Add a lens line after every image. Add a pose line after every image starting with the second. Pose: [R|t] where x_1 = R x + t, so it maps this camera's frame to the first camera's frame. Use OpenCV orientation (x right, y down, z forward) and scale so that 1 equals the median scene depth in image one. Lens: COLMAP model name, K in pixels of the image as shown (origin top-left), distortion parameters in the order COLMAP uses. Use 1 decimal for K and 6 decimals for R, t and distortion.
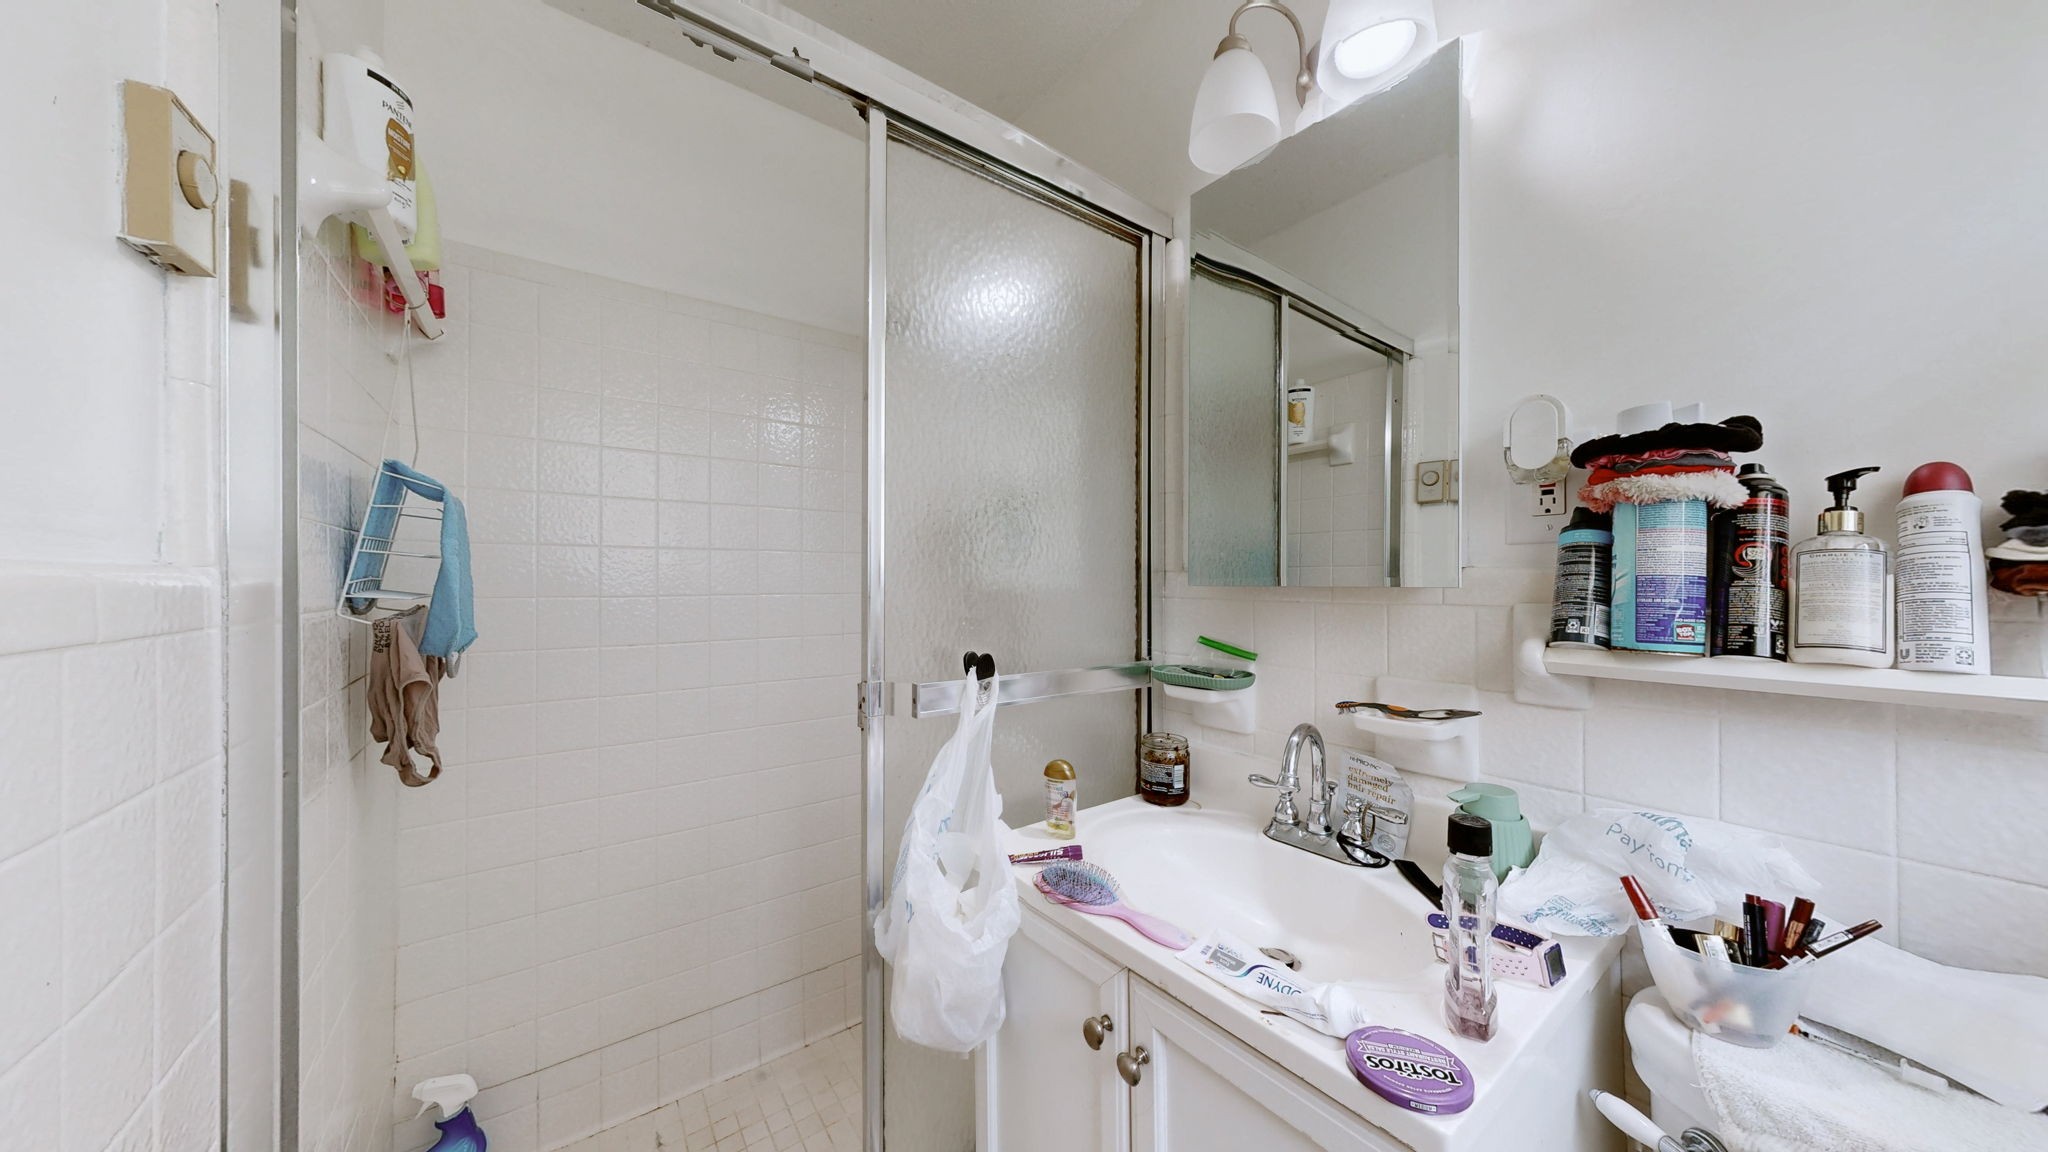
lens RADIAL K [[656.8, 0, 1024.7], [0, 656.8, 578.7], [0, 0, 1]] dist [-0.000161, 0.000000]
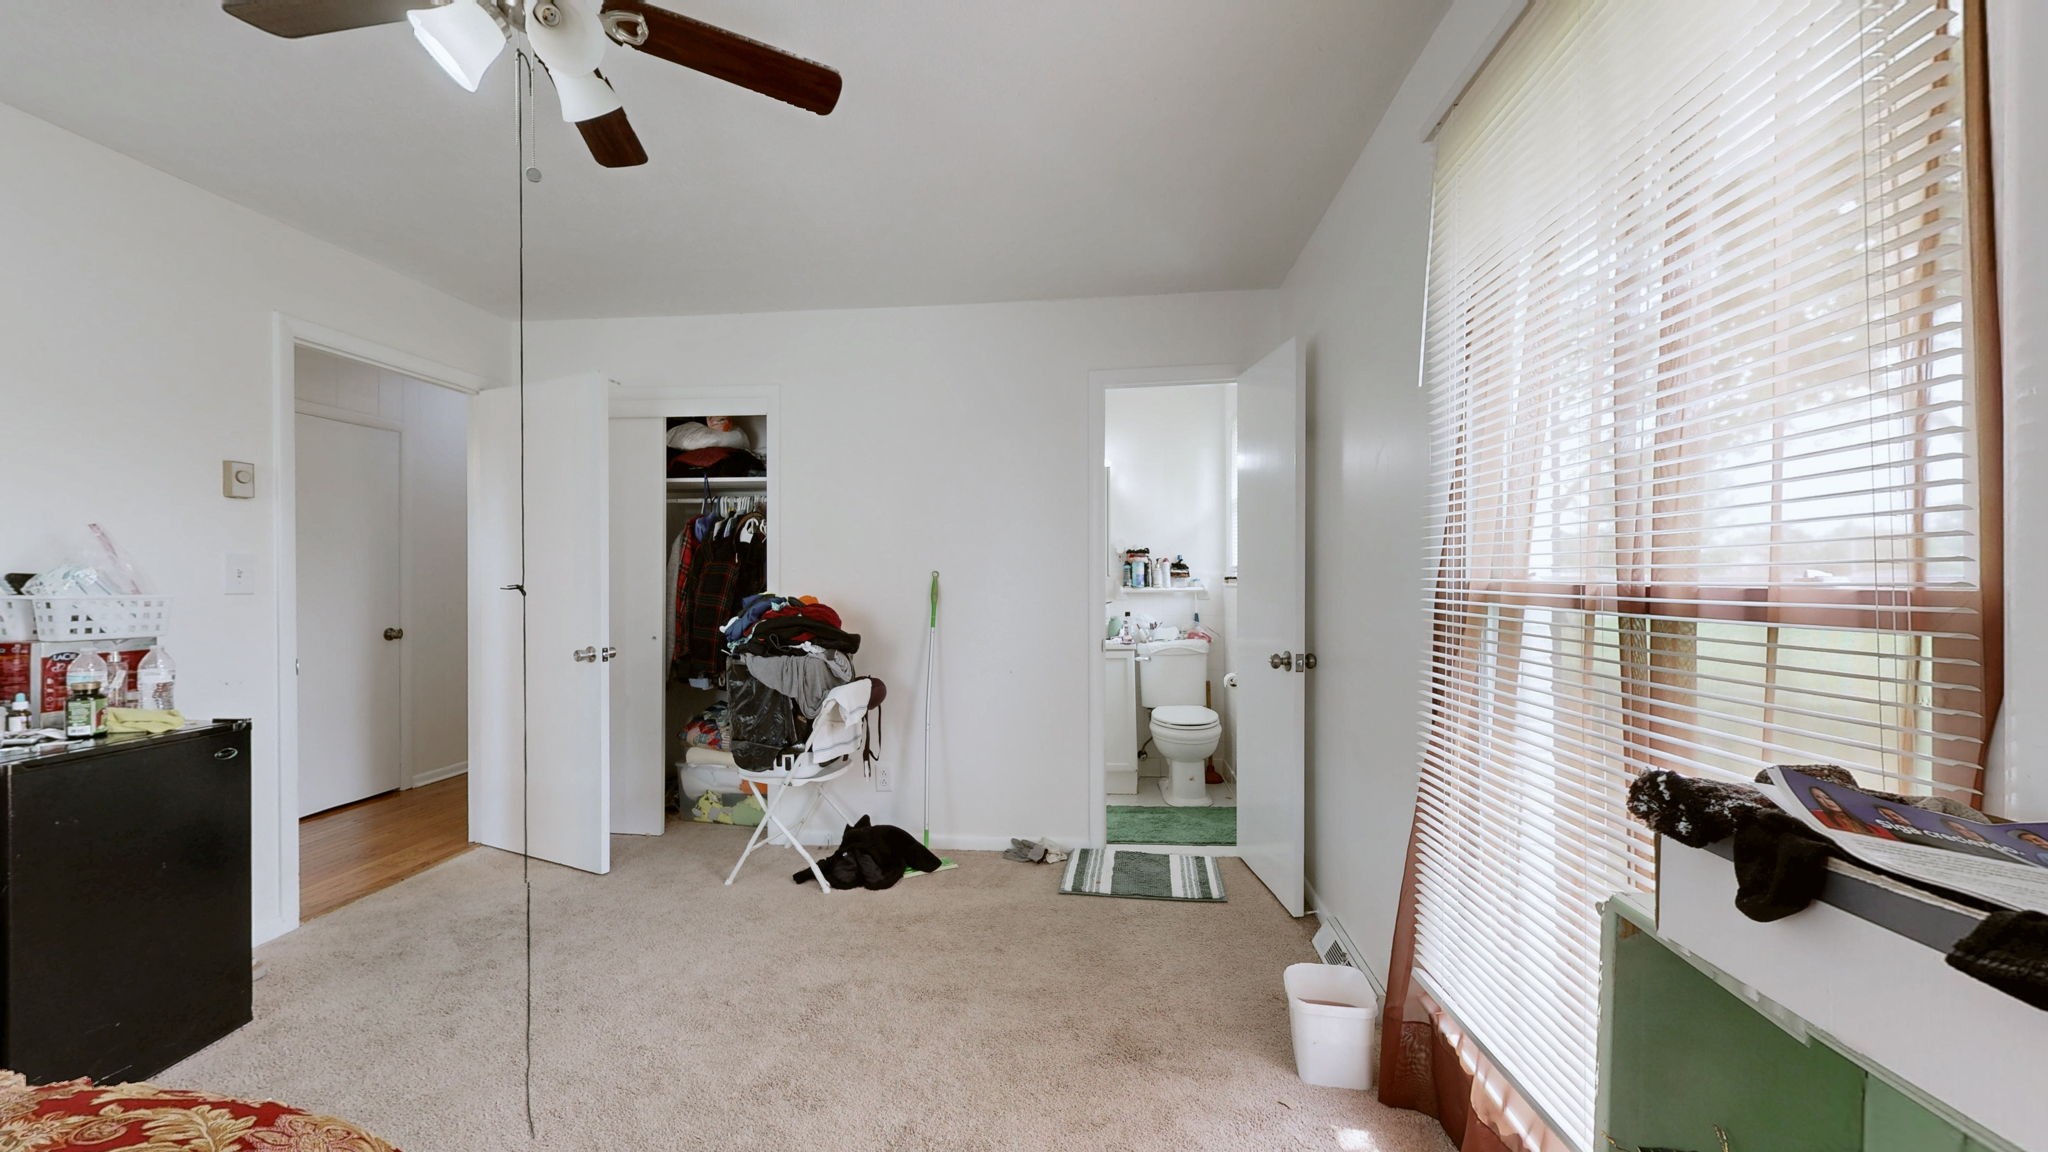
lens RADIAL K [[748.6, 0, 1023.8], [0, 748.6, 580.4], [0, 0, 1]] dist [-0.003865, -0.000230]
pose [[0.654974, 0.001379, 0.755650, -4.974574], [0.003701, 0.999980, -0.005033, 0.084491], [-0.755642, 0.006093, 0.654956, -2.723441]]
